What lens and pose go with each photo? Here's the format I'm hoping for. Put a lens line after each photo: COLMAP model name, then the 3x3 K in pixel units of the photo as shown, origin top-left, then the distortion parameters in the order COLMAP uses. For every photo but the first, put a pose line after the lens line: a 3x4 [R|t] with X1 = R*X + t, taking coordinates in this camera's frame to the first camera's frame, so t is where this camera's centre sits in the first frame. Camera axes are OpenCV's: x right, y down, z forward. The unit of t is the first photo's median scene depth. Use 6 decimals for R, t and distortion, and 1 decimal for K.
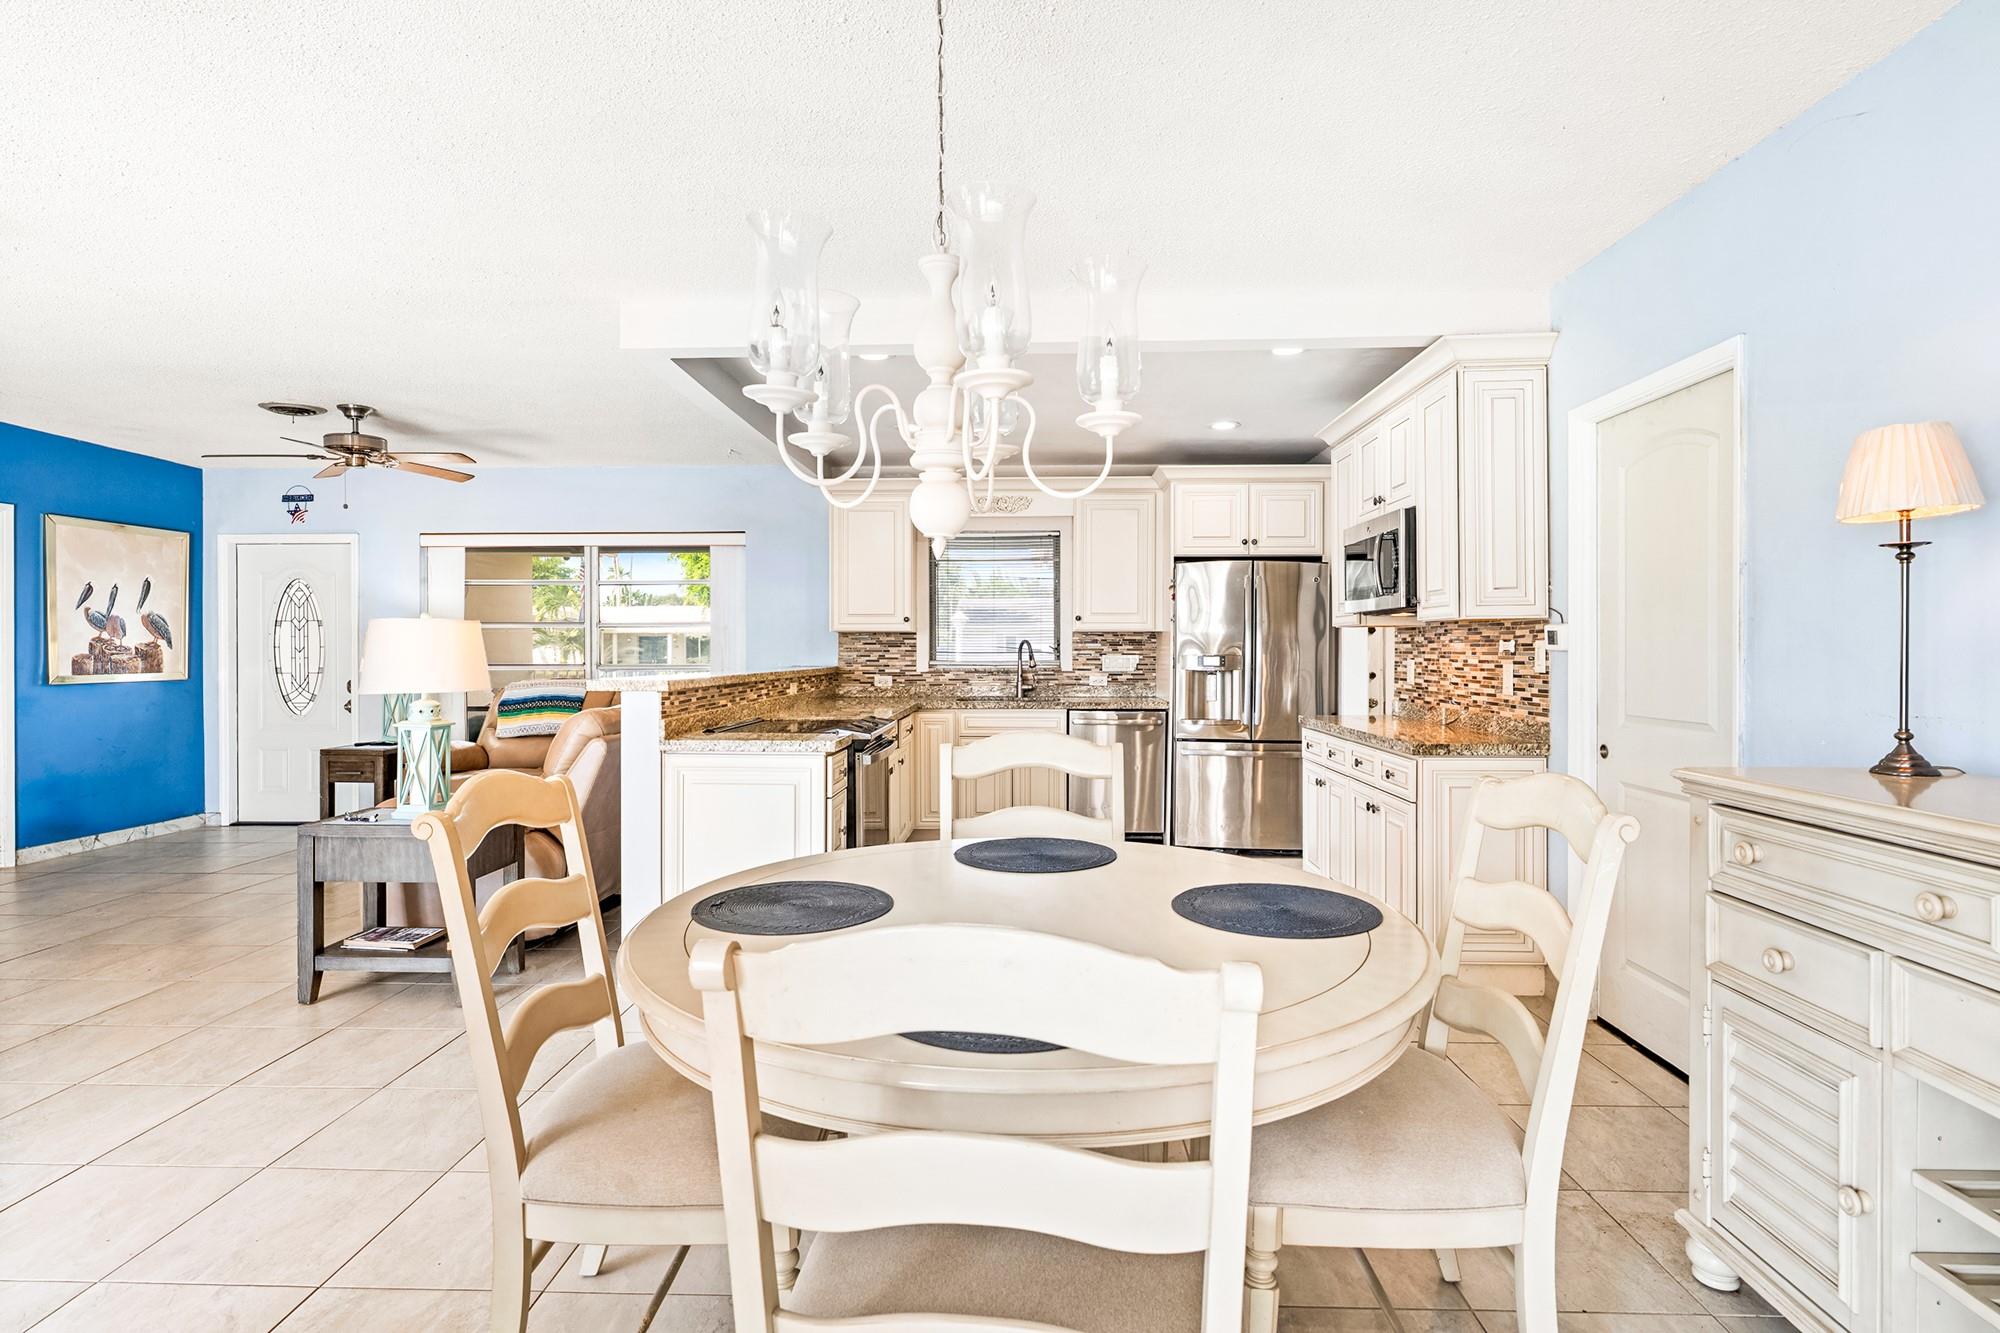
lens RADIAL K [[1051.7, 0, 1005.8], [0, 1051.7, 652.9], [0, 0, 1]] dist [0.005222, 0.002149]
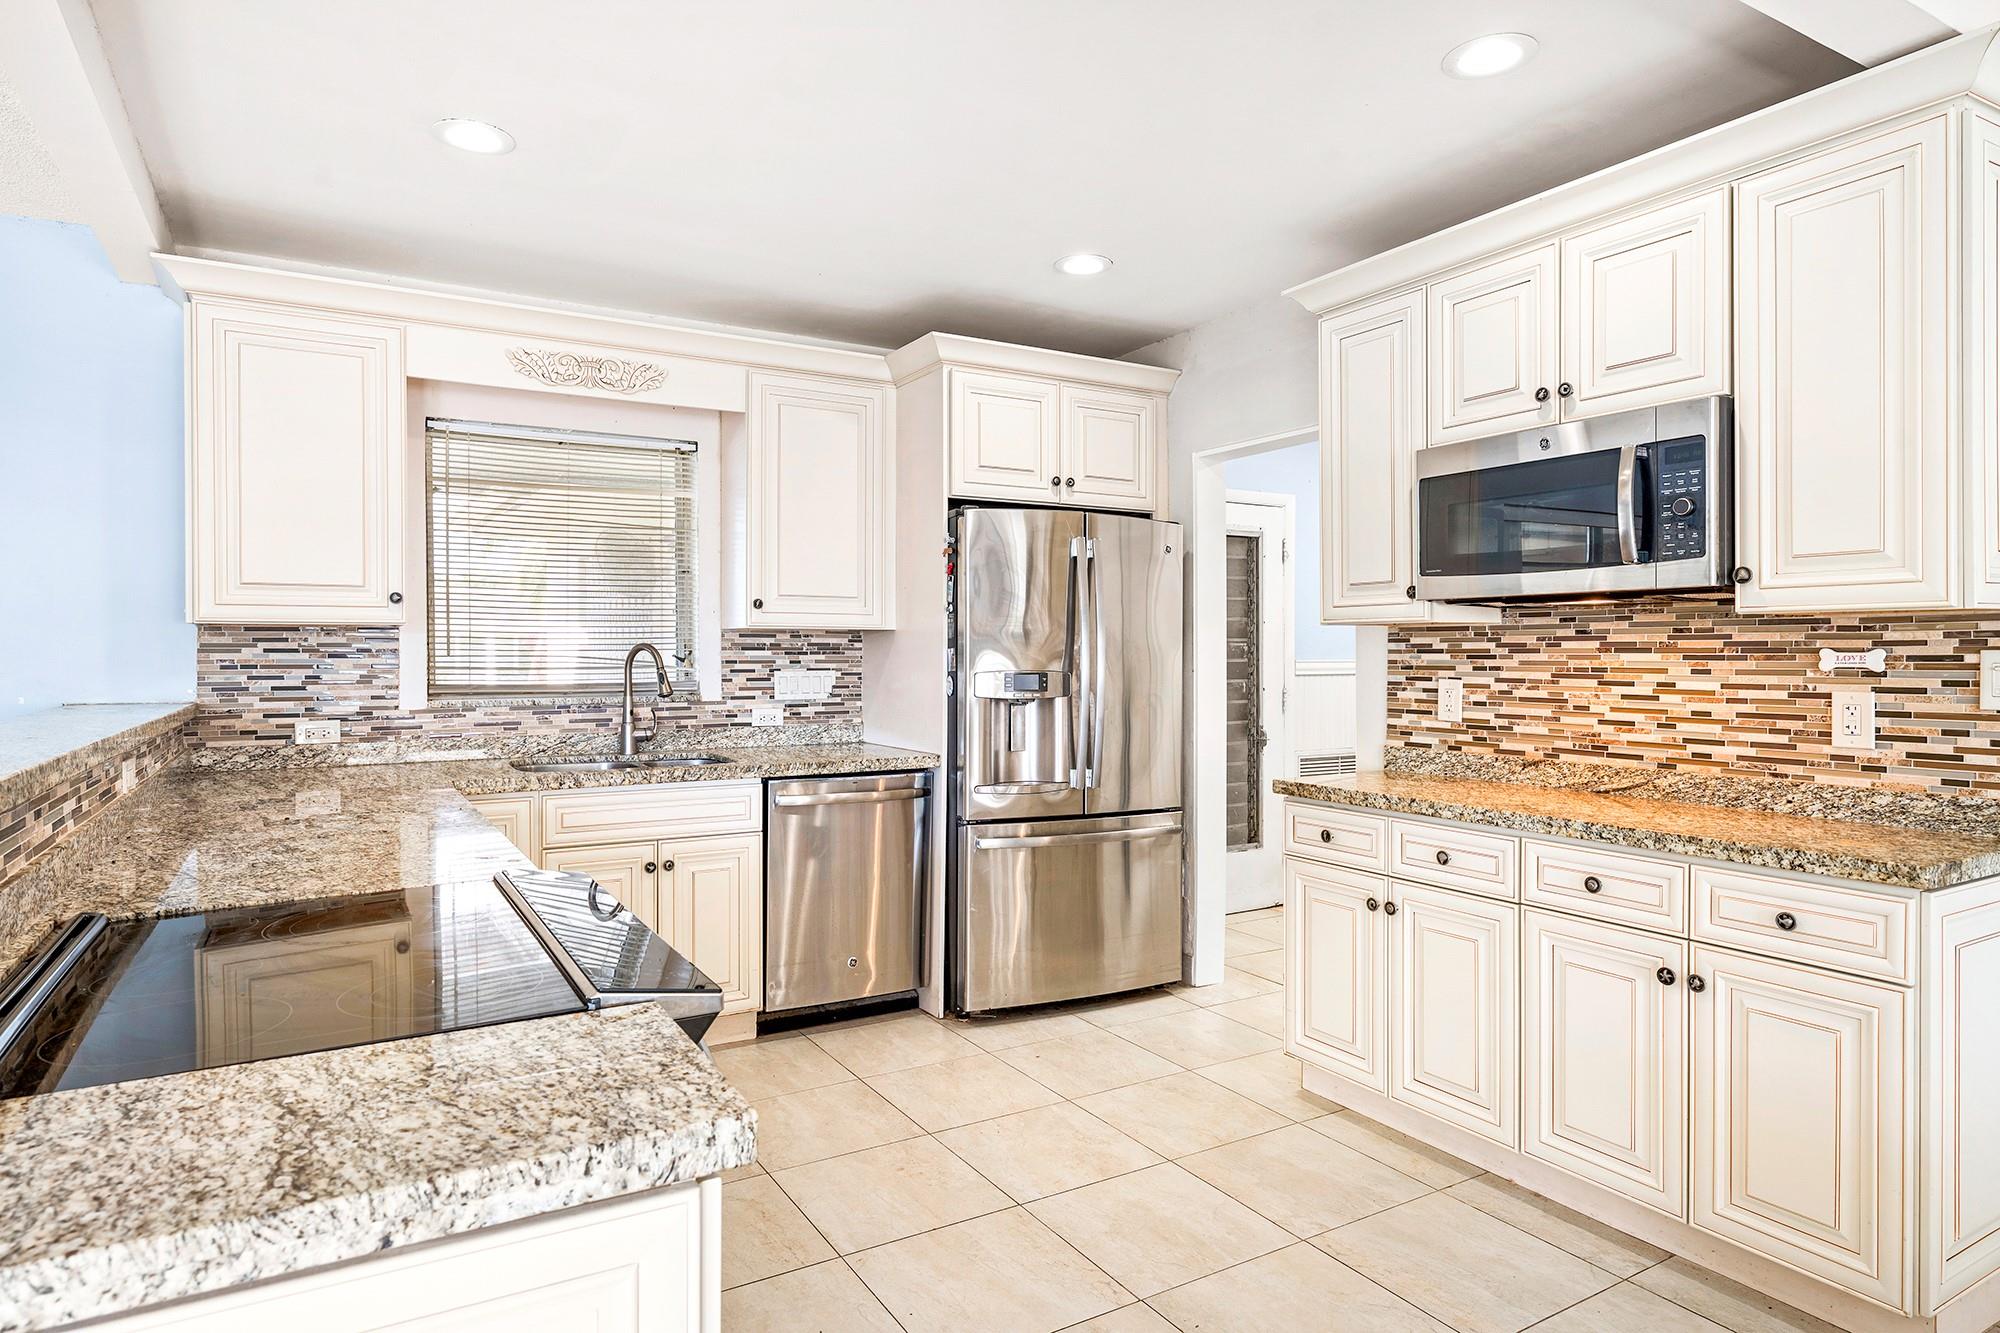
lens RADIAL K [[1137.8, 0, 990.6], [0, 1137.8, 656.7], [0, 0, 1]] dist [0.005648, 0.000305]
pose [[0.843719, -0.002611, 0.536778, -0.139588], [0.002708, 0.999996, 0.000609, -0.005836], [-0.536778, 0.000940, 0.843723, 0.436187]]
